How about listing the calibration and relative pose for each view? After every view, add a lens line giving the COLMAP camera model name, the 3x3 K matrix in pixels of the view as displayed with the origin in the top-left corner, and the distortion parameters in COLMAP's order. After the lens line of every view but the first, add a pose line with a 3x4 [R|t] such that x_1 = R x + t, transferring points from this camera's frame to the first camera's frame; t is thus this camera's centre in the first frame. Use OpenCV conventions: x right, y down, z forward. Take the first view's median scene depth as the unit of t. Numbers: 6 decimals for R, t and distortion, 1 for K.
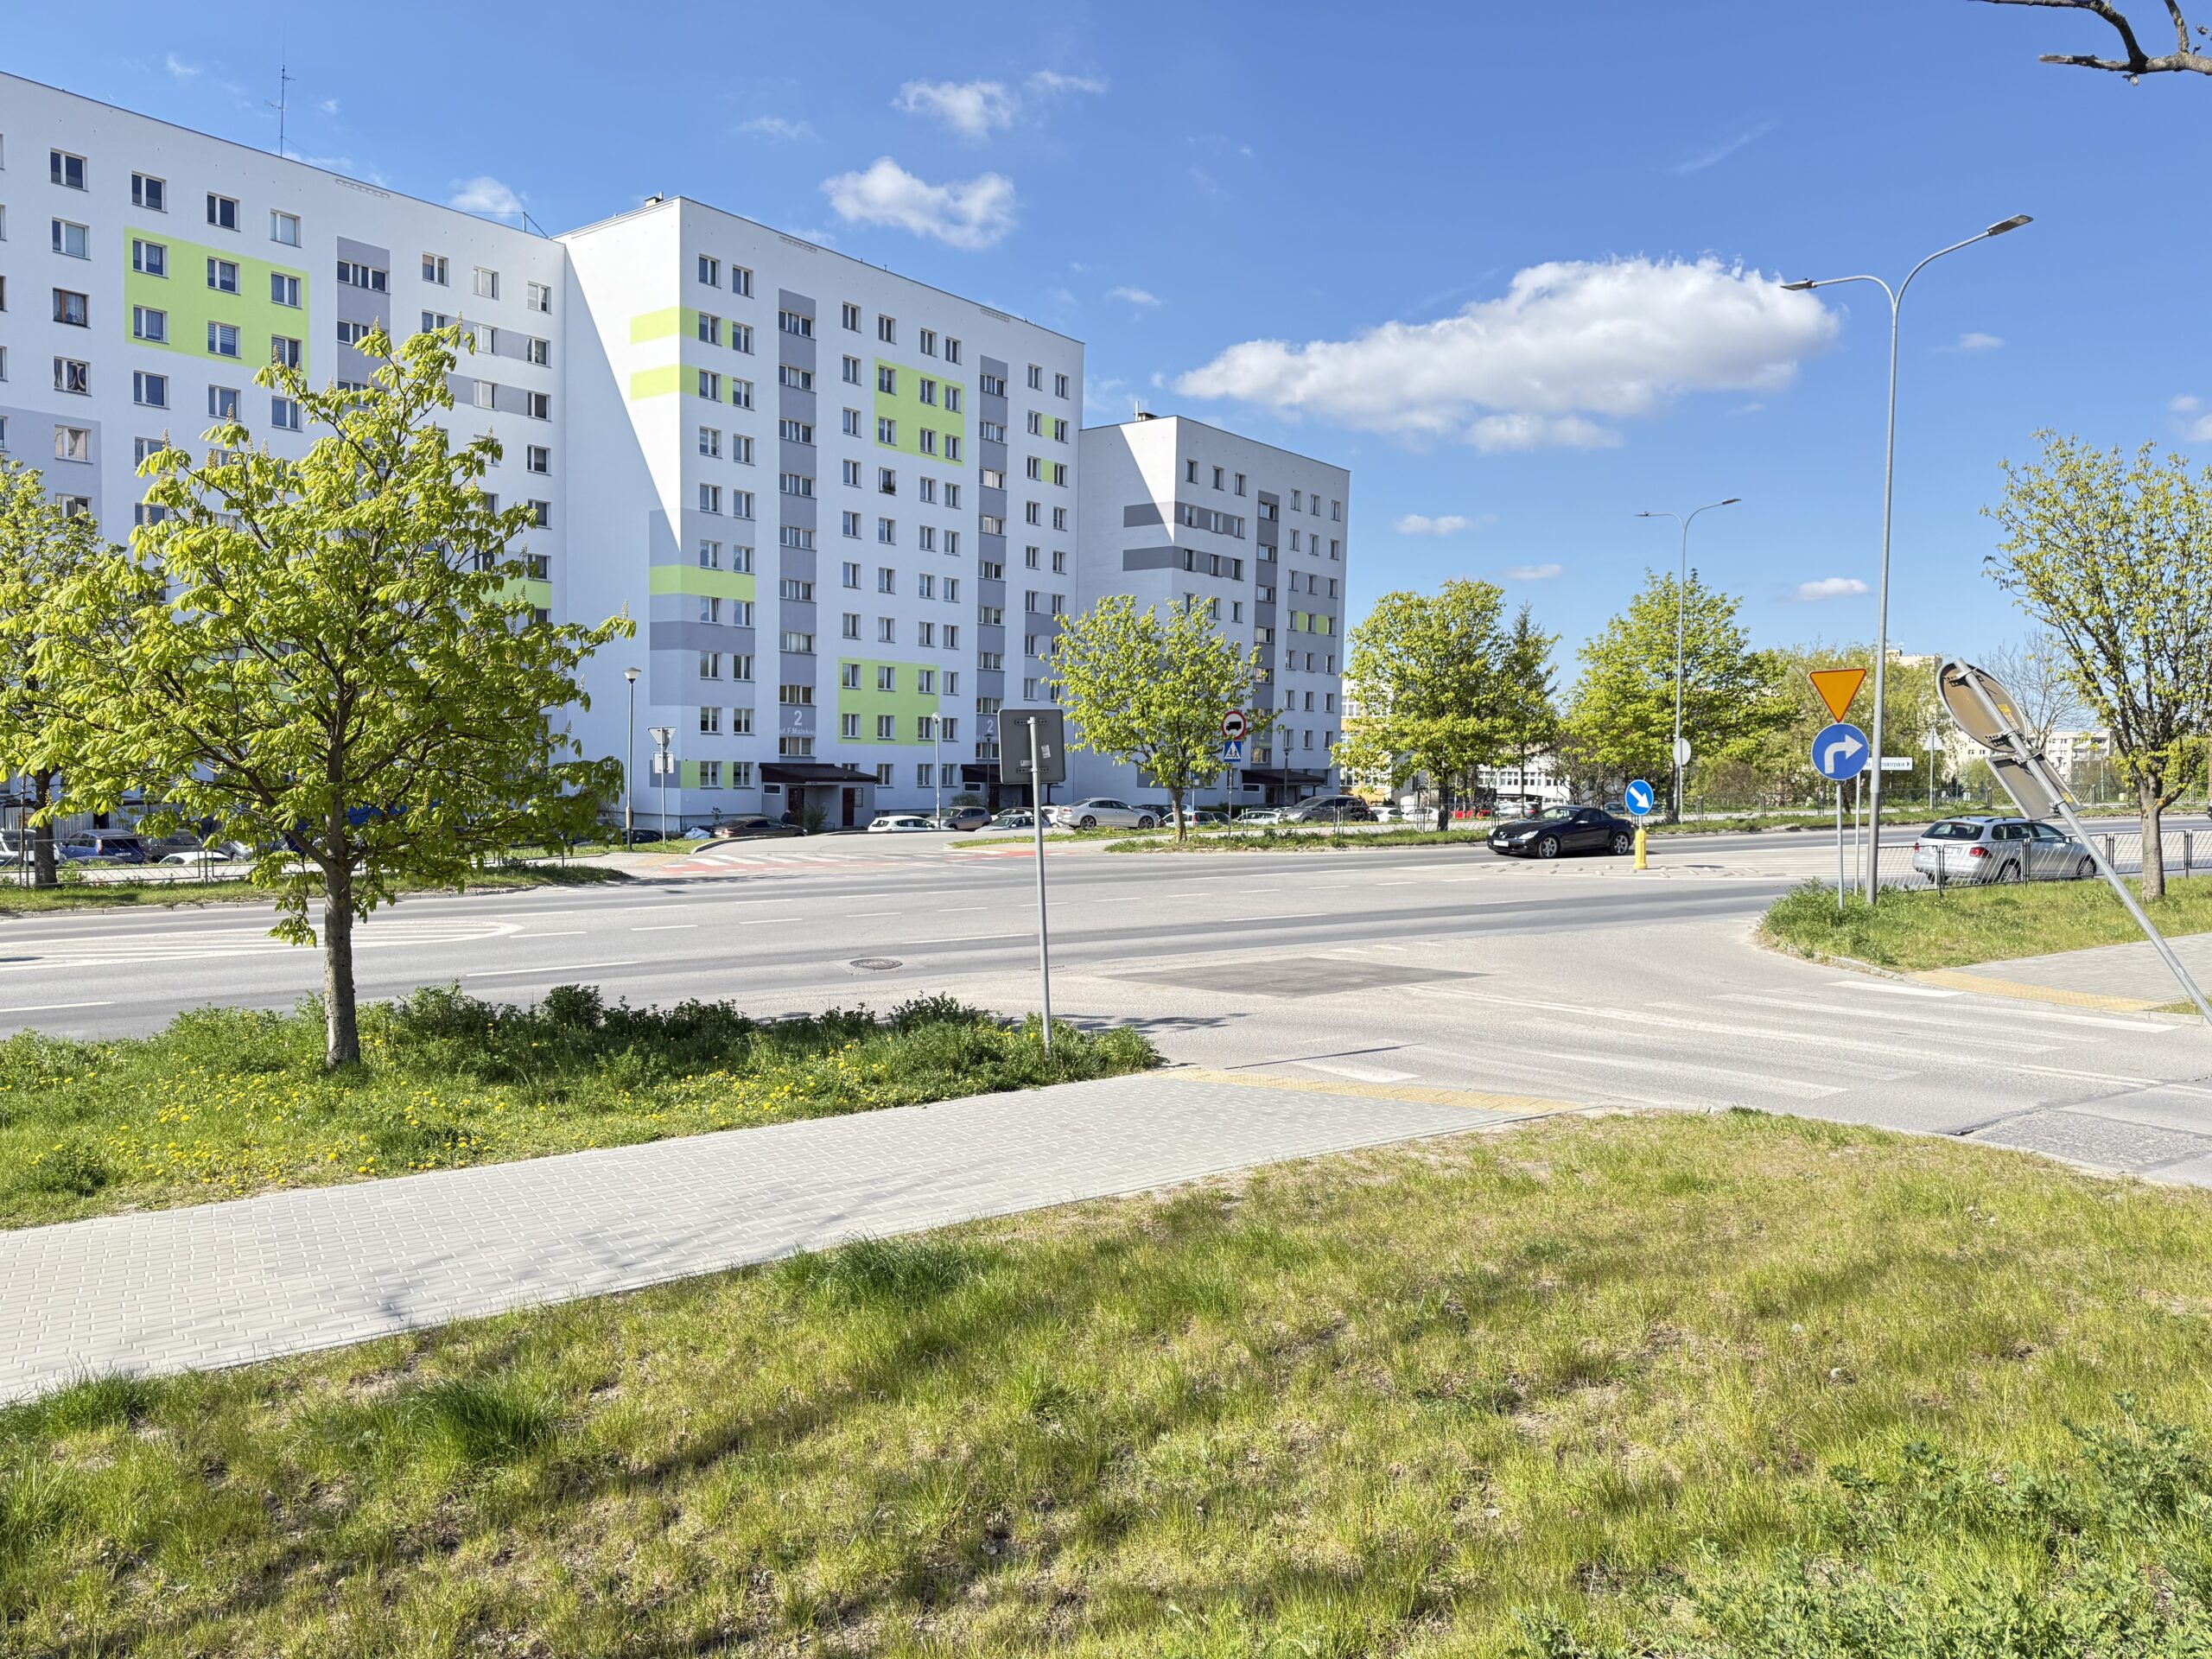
lens RADIAL K [[1583.0, 0, 1135.3], [0, 1583.0, 902.1], [0, 0, 1]] dist [0.043812, -0.066387]
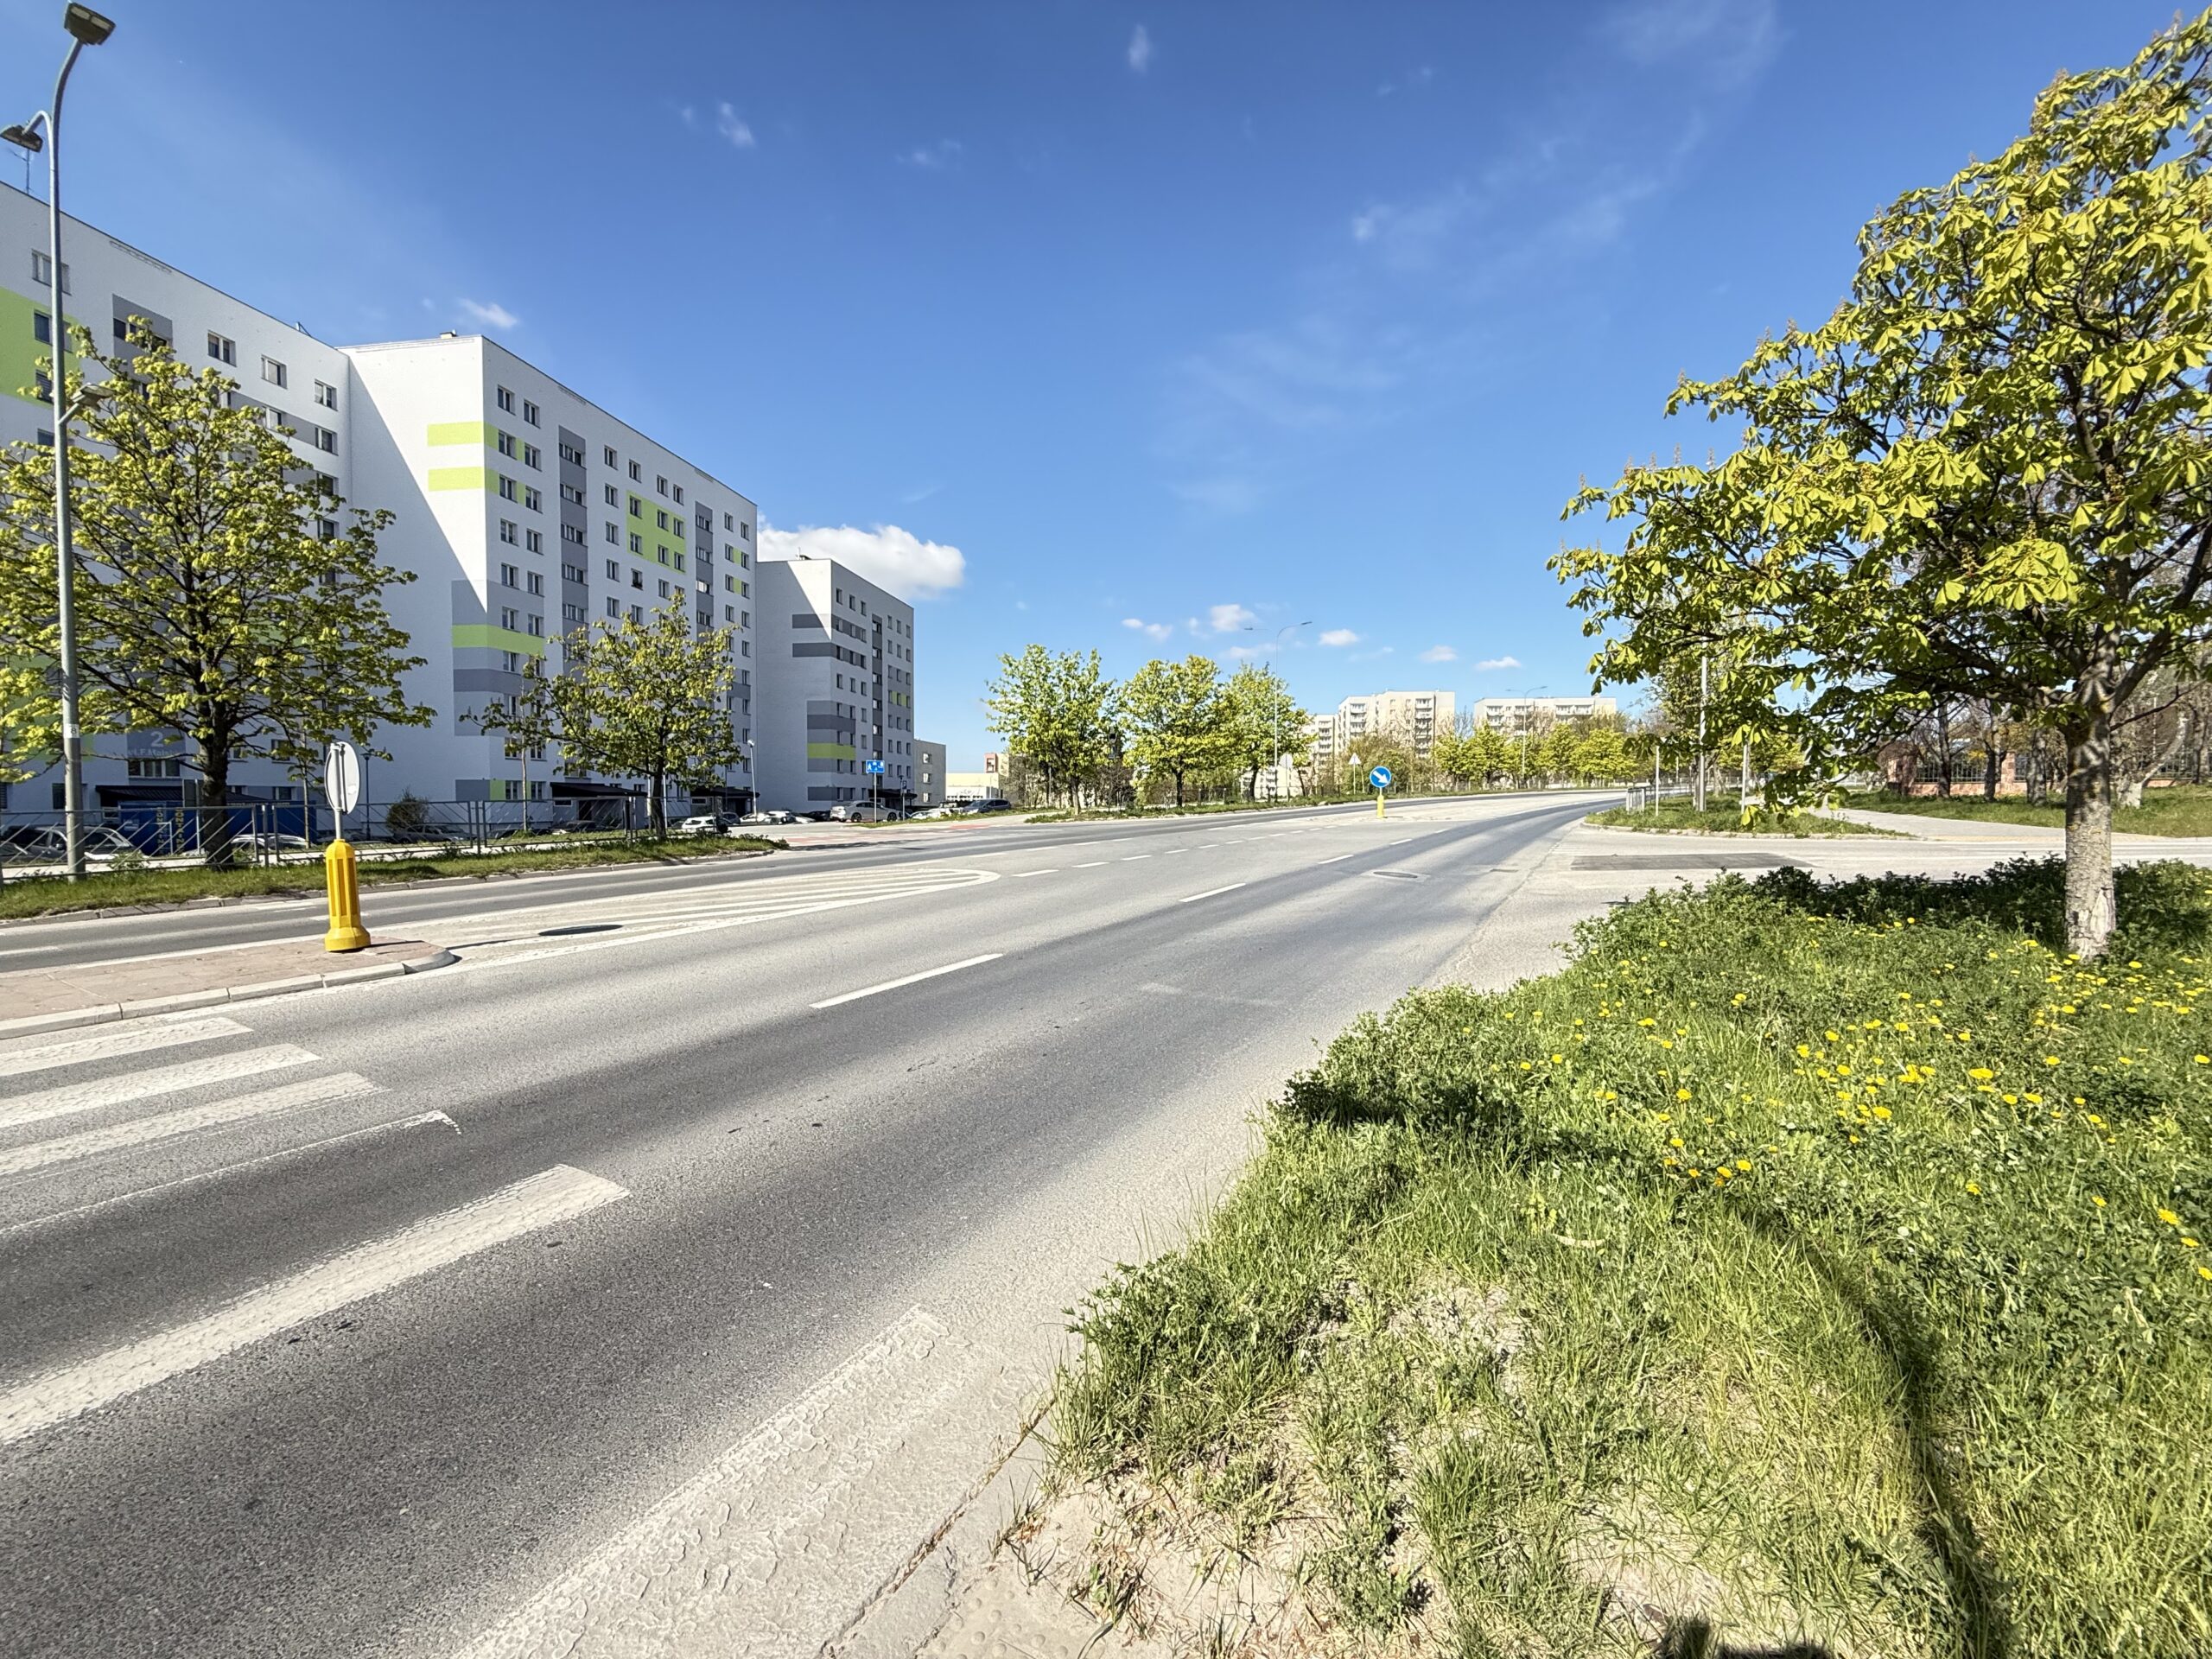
lens RADIAL K [[898.7, 0, 1124.3], [0, 898.7, 843.2], [0, 0, 1]] dist [0.002444, -0.000420]
pose [[0.872474, -0.039914, 0.487027, -0.182725], [0.058191, 0.998053, -0.022451, 0.005389], [-0.485183, 0.047928, 0.873098, 0.129645]]
